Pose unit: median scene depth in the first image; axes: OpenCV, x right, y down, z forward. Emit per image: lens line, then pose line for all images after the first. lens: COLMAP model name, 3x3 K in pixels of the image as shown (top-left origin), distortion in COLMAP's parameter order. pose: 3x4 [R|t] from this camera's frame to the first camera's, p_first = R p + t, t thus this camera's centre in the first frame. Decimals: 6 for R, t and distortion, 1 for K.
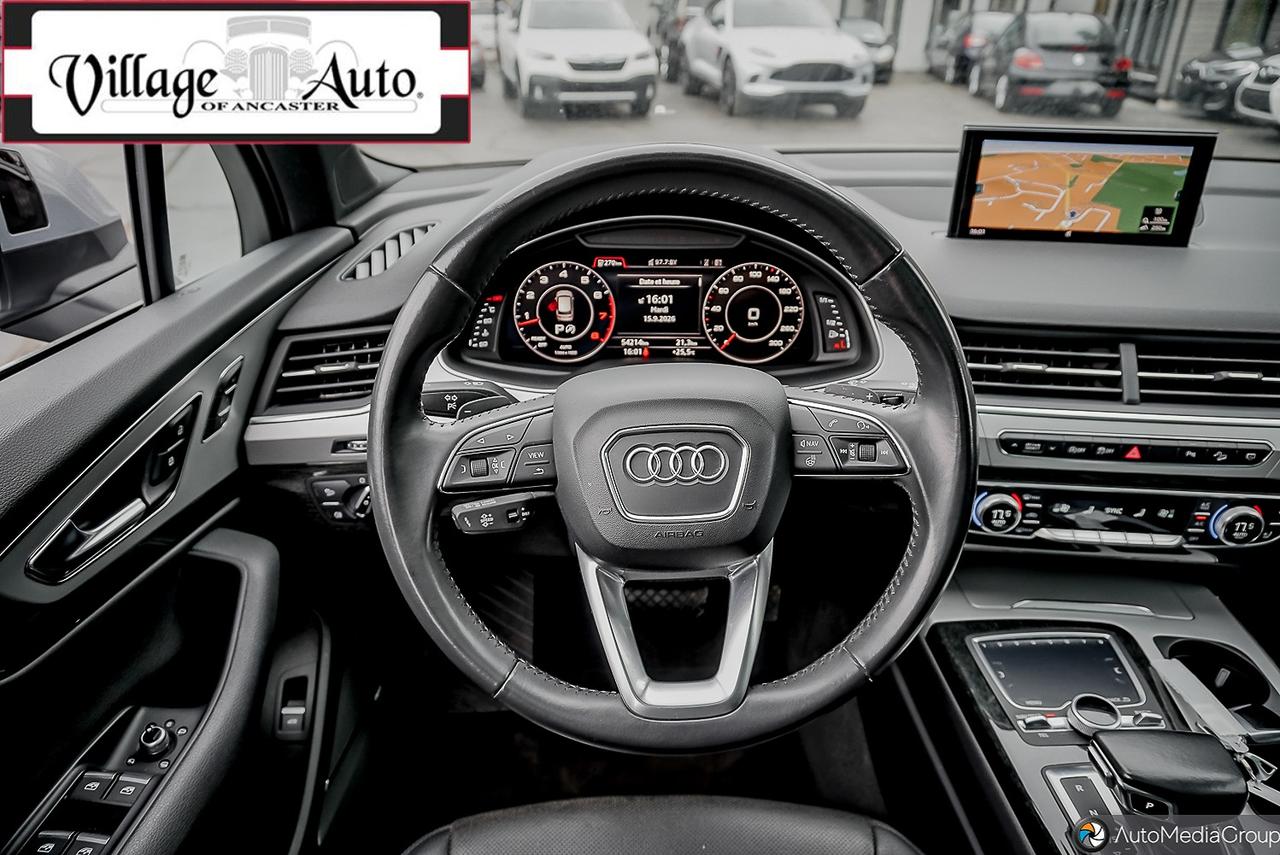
lens RADIAL K [[830.3, 0, 646.7], [0, 830.3, 433.0], [0, 0, 1]] dist [-0.032590, 0.017434]
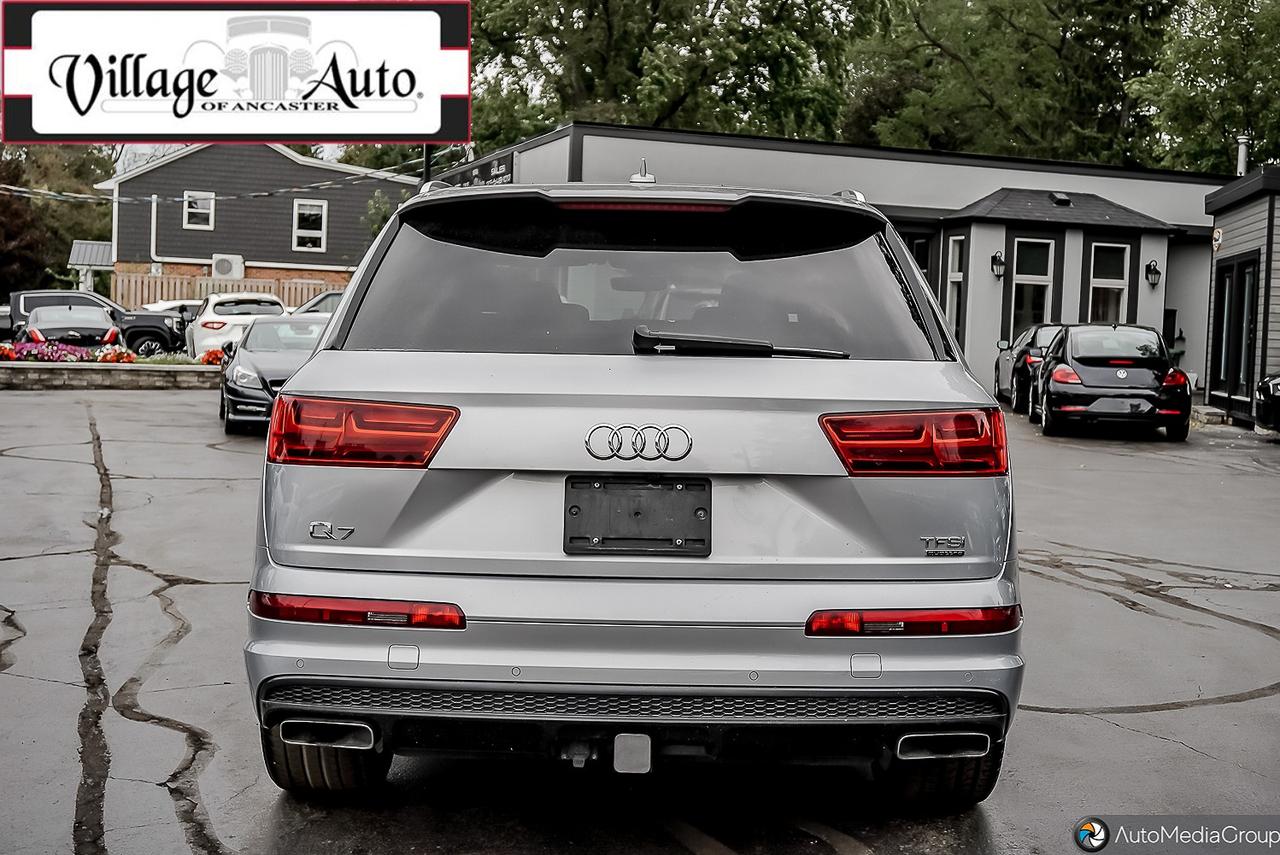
lens RADIAL K [[1515.7, 0, 641.2], [0, 1515.7, 425.4], [0, 0, 1]] dist [0.022214, 0.000000]
pose [[0.999885, 0.011570, 0.009780, 0.391392], [-0.006761, 0.918500, -0.395363, 4.446375], [-0.013557, 0.395251, 0.918473, -8.431901]]
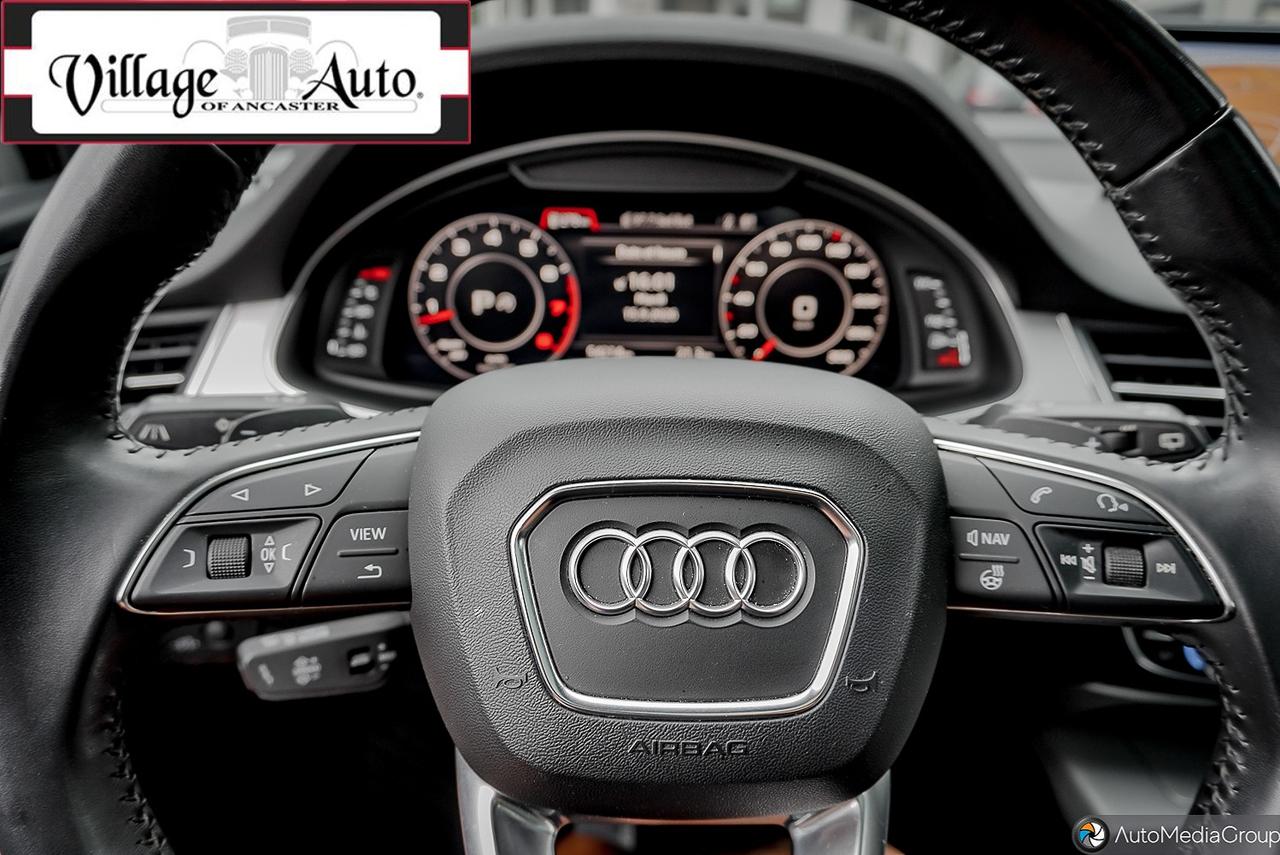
lens RADIAL K [[926.0, 0, 649.7], [0, 926.0, 423.0], [0, 0, 1]] dist [0.002669, 0.006165]
pose [[0.999913, 0.009650, 0.009009, 0.009503], [-0.008839, 0.996248, -0.086087, 0.000573], [-0.009806, 0.086000, 0.996247, 0.334623]]
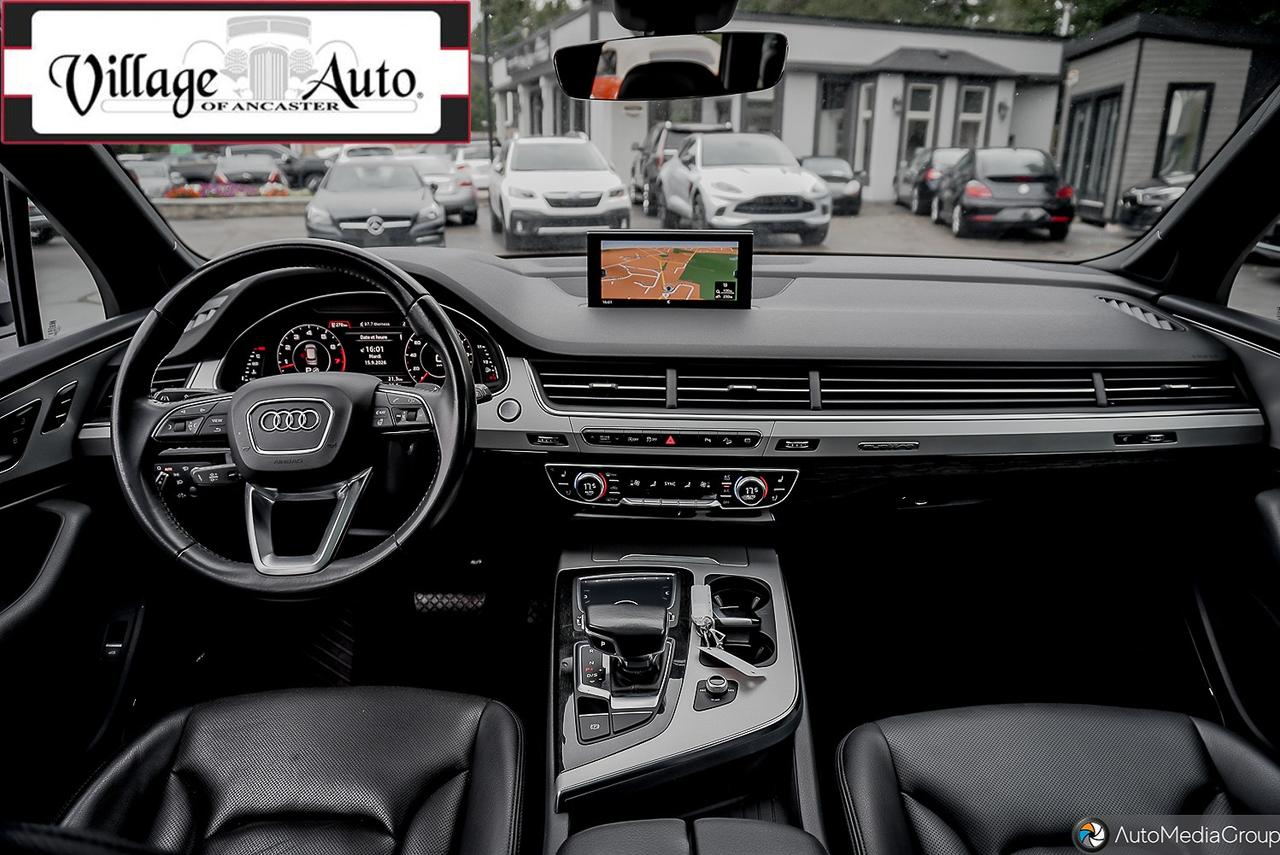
lens RADIAL K [[830.3, 0, 627.3], [0, 830.3, 430.3], [0, 0, 1]] dist [-0.032590, 0.017434]
pose [[0.999805, -0.011787, -0.015854, 0.487922], [0.009295, 0.988795, -0.148992, 0.204920], [0.017432, 0.148816, 0.988711, -0.422301]]
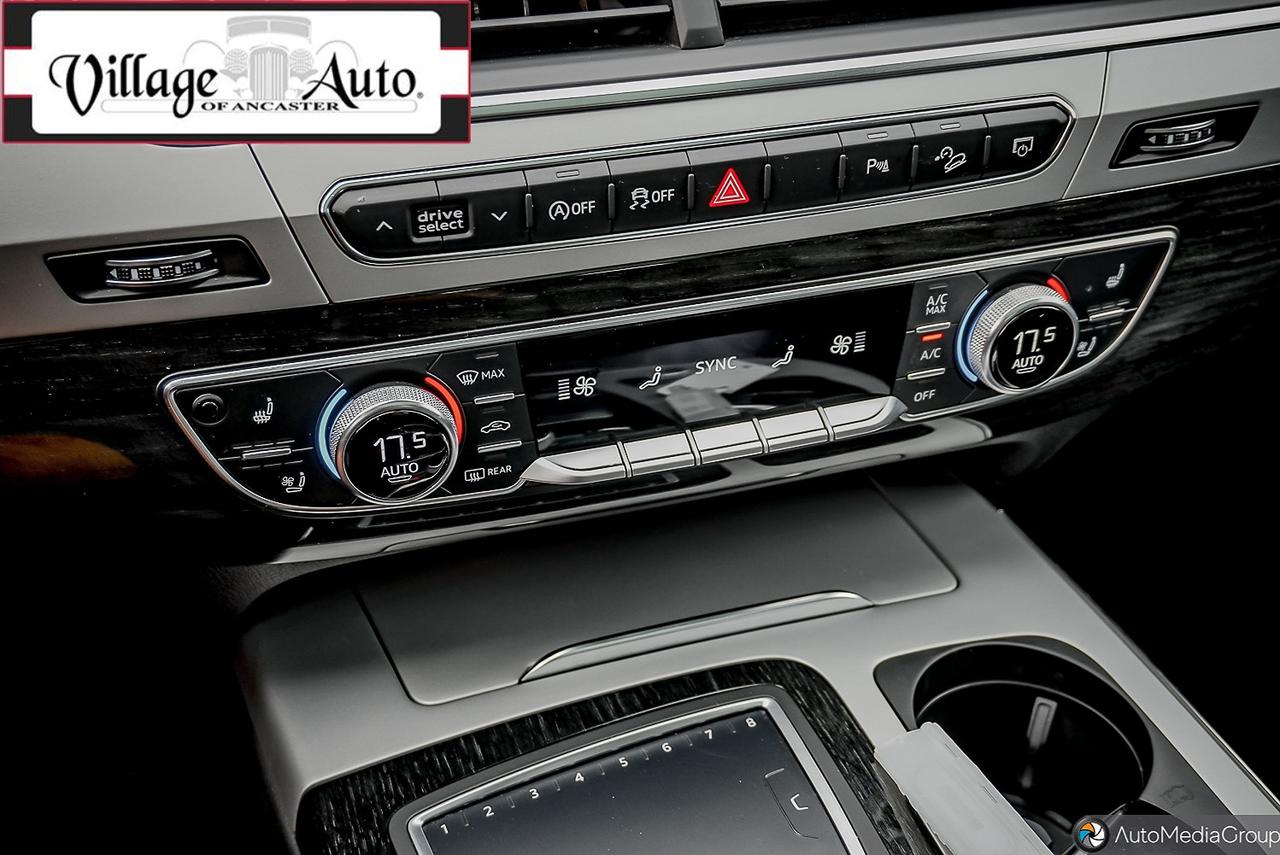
lens RADIAL K [[1434.5, 0, 639.8], [0, 1434.5, 430.1], [0, 0, 1]] dist [0.028536, 0.000000]
pose [[0.913800, -0.215449, 0.344313, 0.303675], [0.176353, 0.974104, 0.141495, 0.027694], [-0.365881, -0.068577, 0.928132, 0.418579]]
